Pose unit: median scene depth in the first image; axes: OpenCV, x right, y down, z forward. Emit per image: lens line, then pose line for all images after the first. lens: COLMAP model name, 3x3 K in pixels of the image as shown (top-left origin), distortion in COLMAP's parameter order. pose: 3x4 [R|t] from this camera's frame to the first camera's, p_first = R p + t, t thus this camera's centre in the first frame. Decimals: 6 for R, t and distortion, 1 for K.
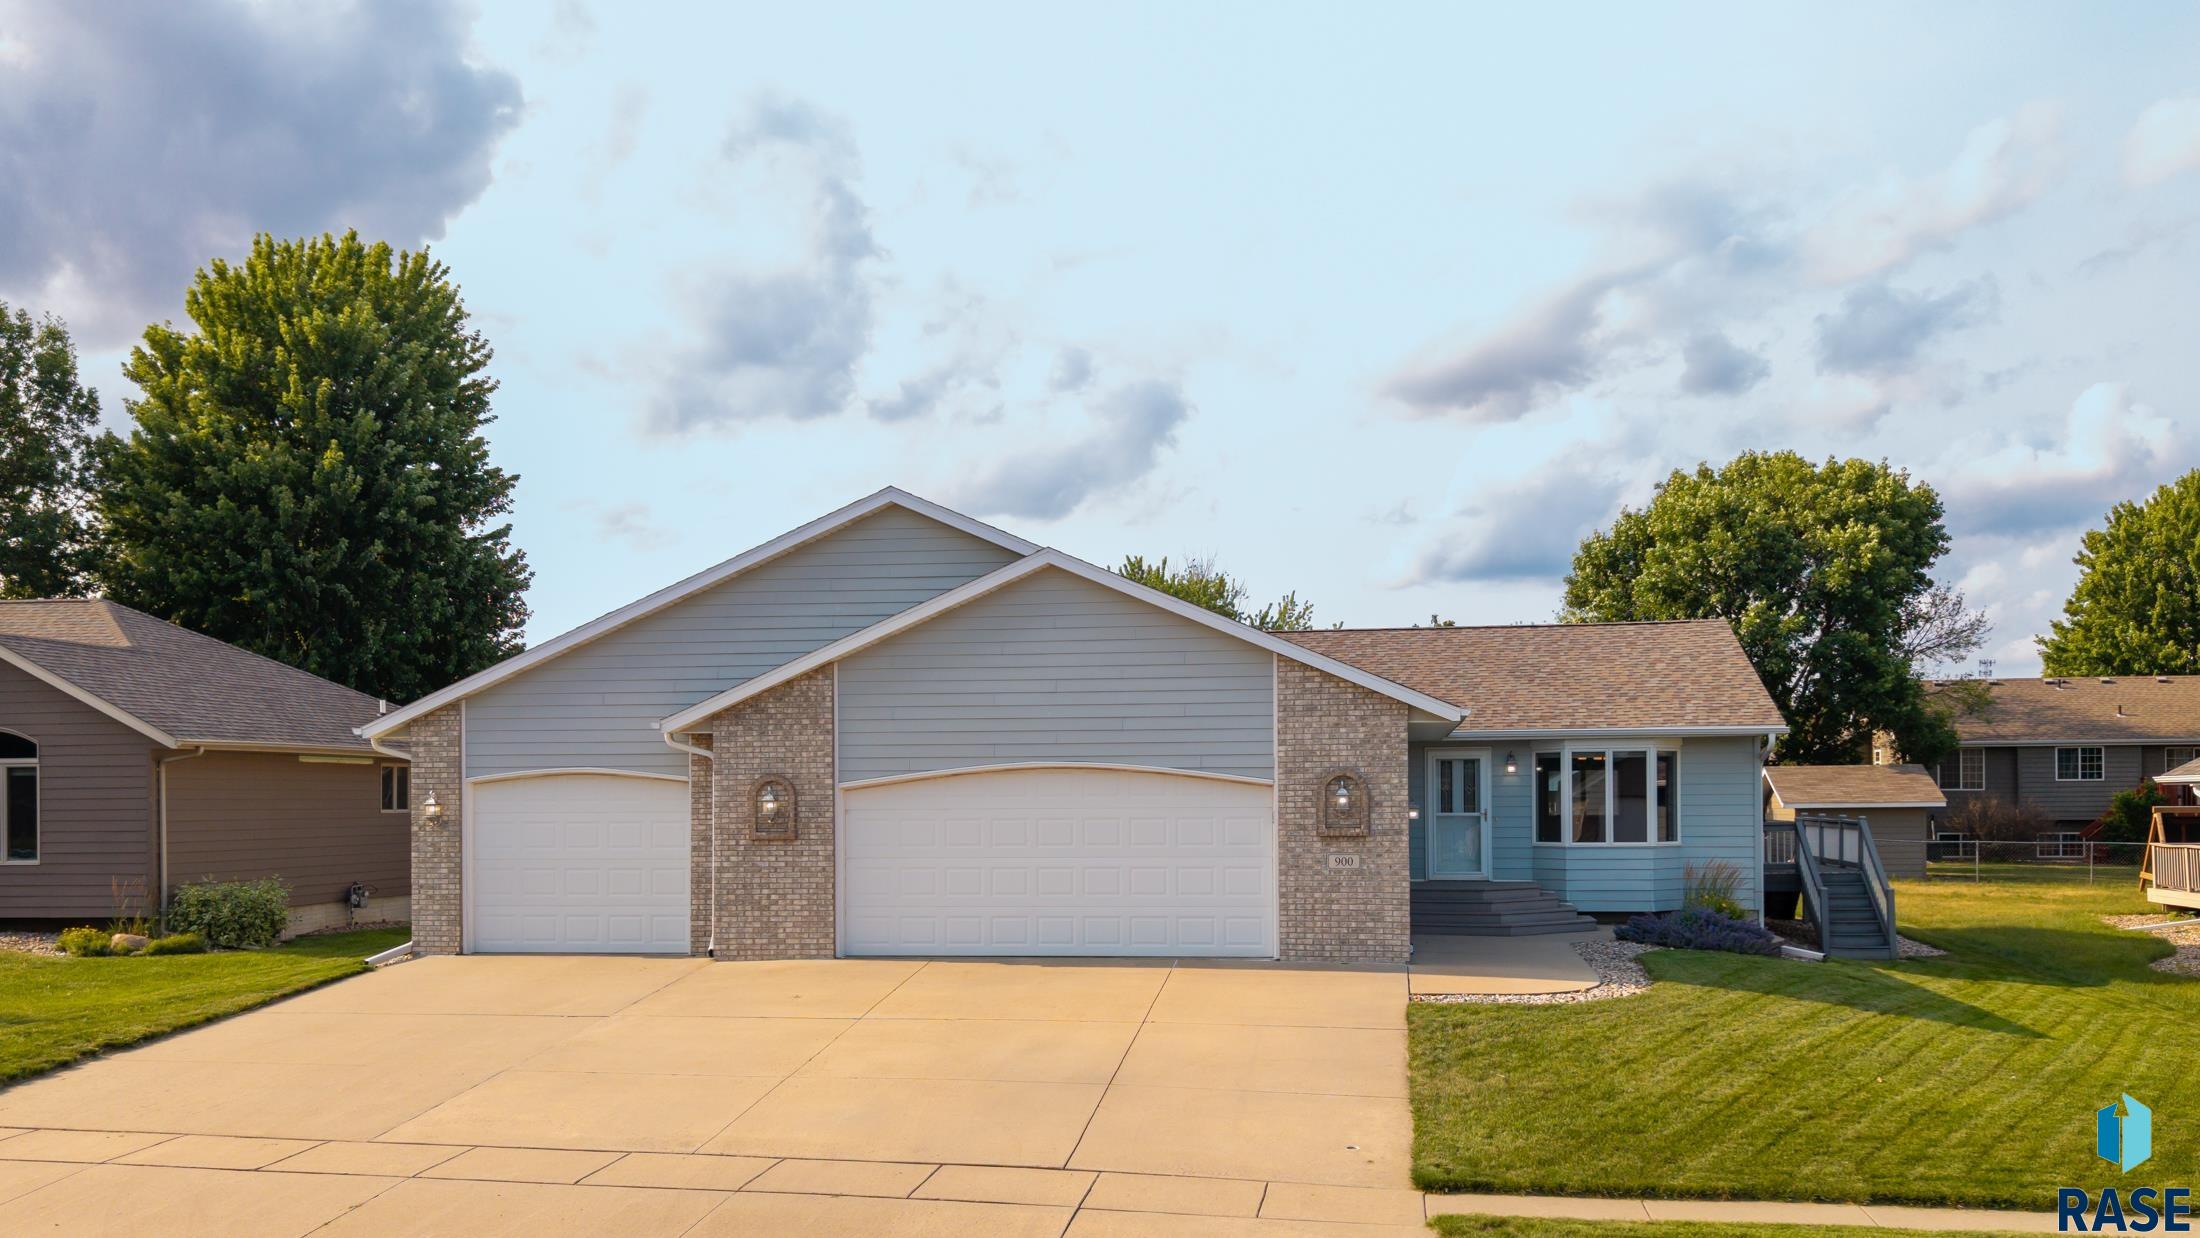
lens RADIAL K [[1858.2, 0, 1097.9], [0, 1858.2, 753.3], [0, 0, 1]] dist [0.121458, -0.249655]
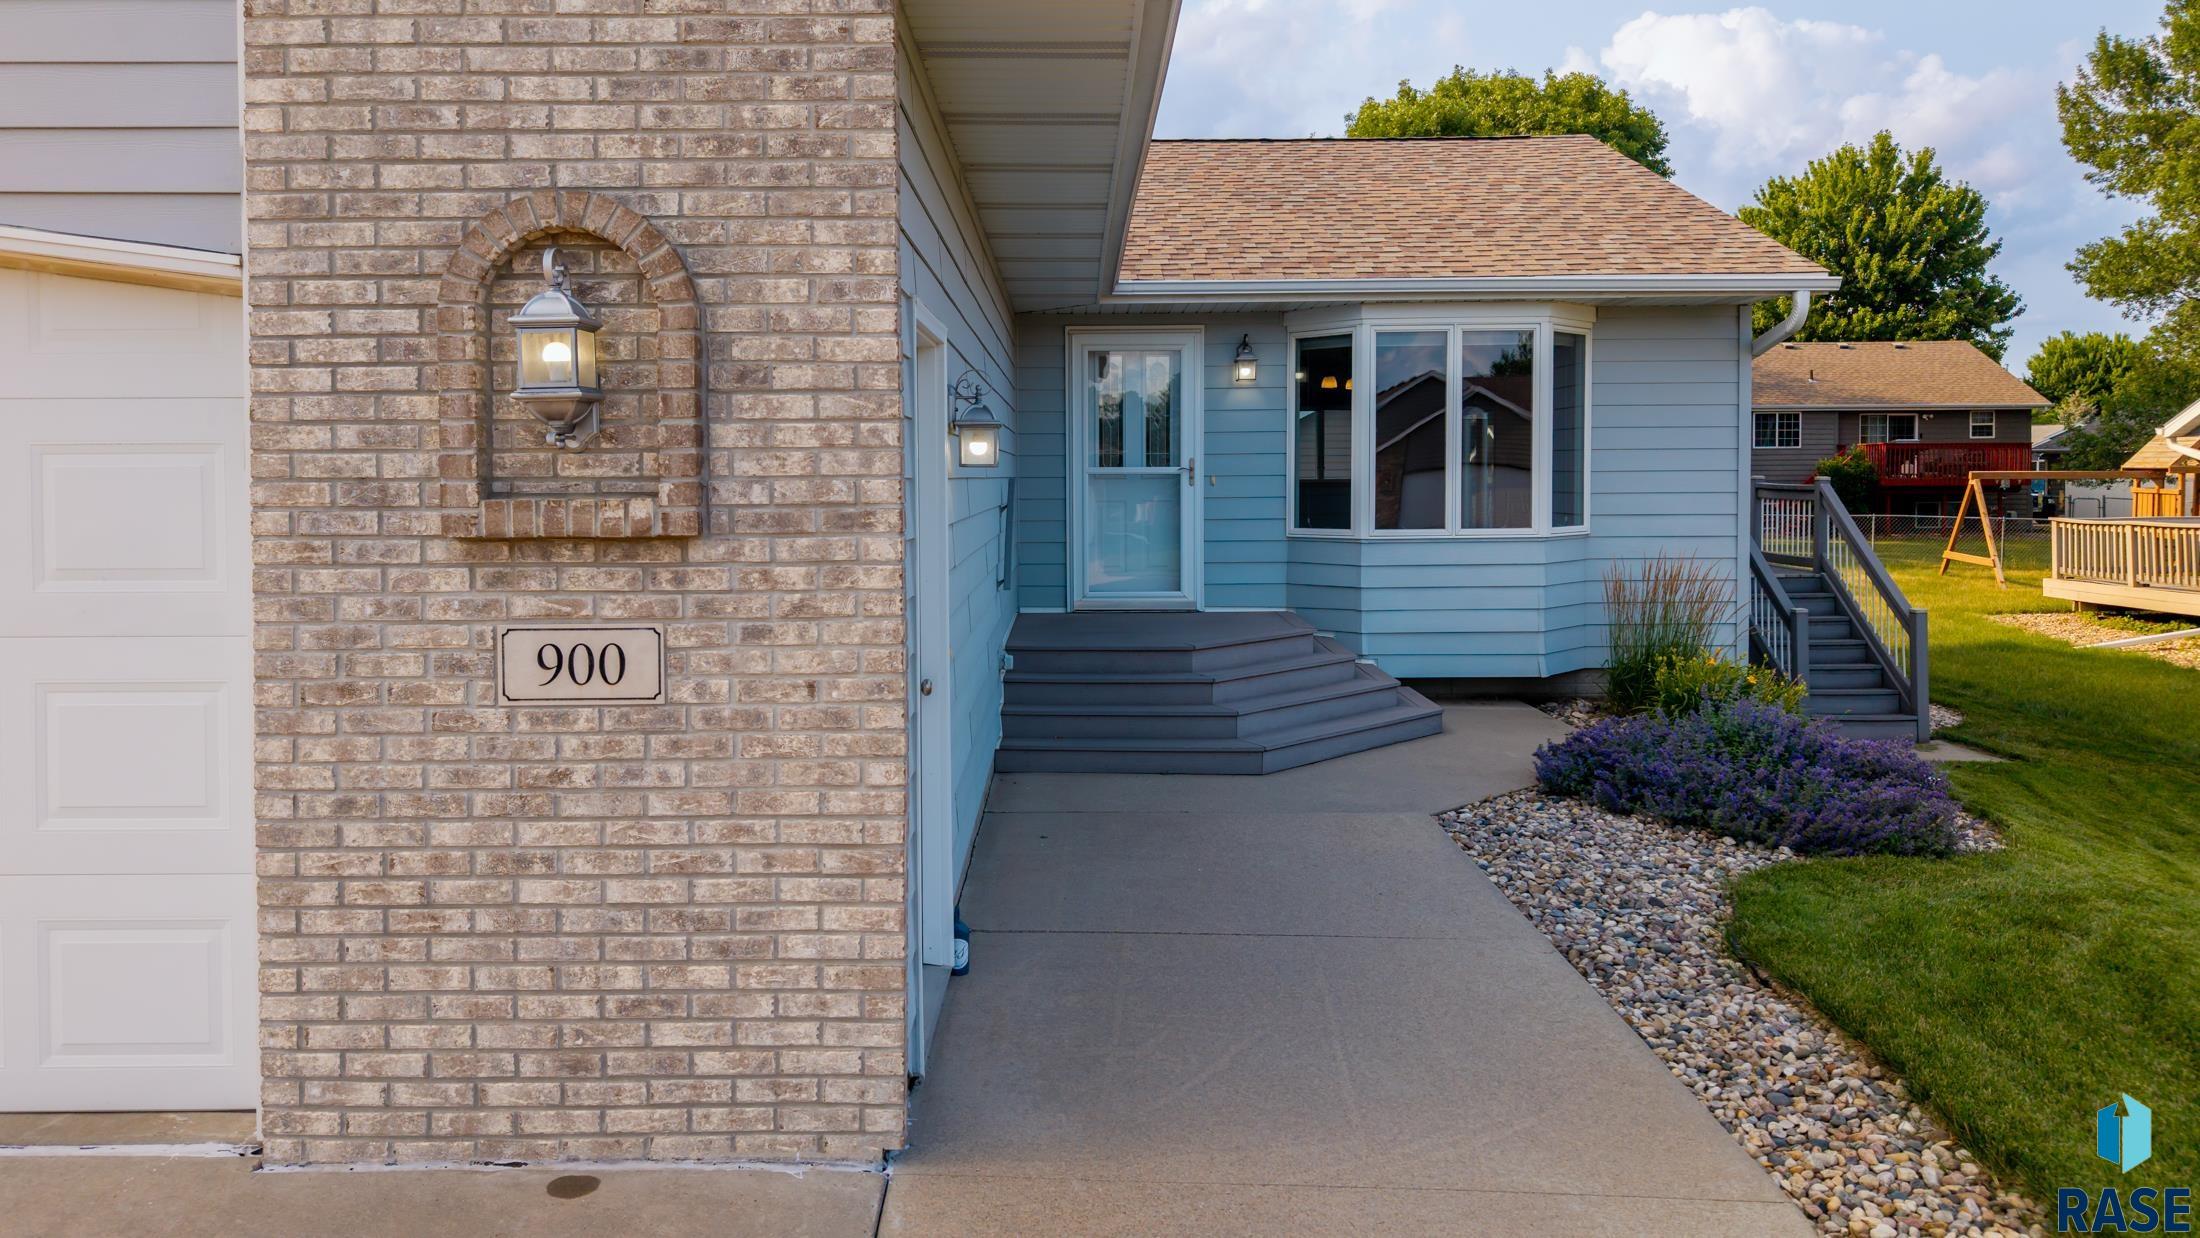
lens RADIAL K [[1508.2, 0, 1092.4], [0, 1508.2, 516.9], [0, 0, 1]] dist [0.082976, -0.110228]
pose [[0.986502, -0.002762, 0.163726, 0.130009], [-0.005549, 0.998719, 0.050286, 0.027478], [-0.163655, -0.050516, 0.985223, 0.676540]]
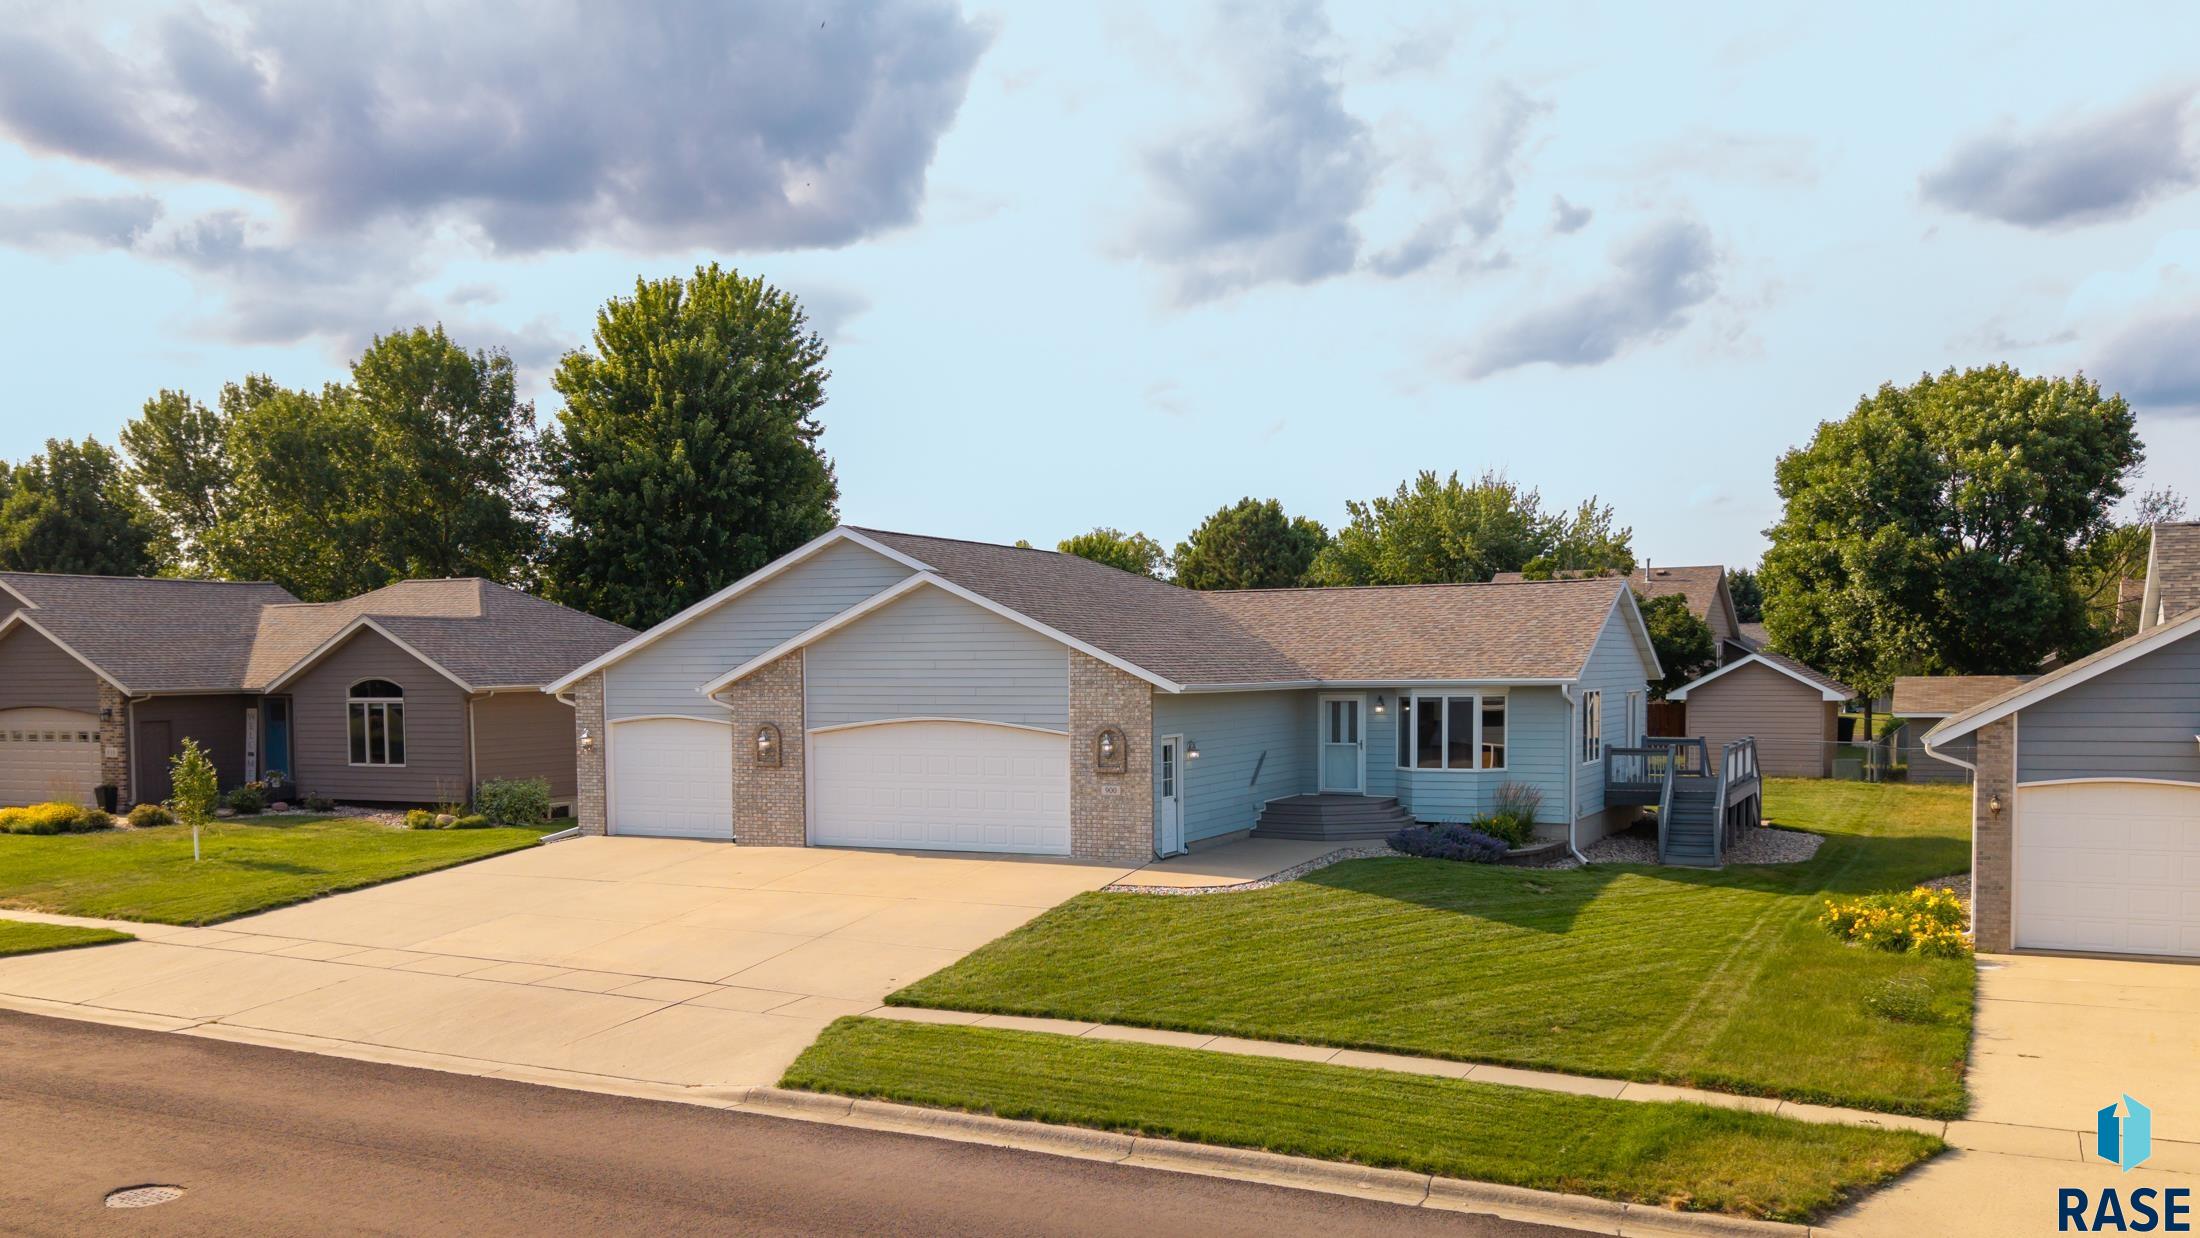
lens RADIAL K [[1811.1, 0, 1097.5], [0, 1811.1, 732.2], [0, 0, 1]] dist [0.093047, -0.157694]
pose [[0.954552, 0.010235, -0.297869, 0.435574], [0.009233, 0.997915, 0.063879, -0.061076], [0.297901, -0.063726, 0.952467, -0.260807]]
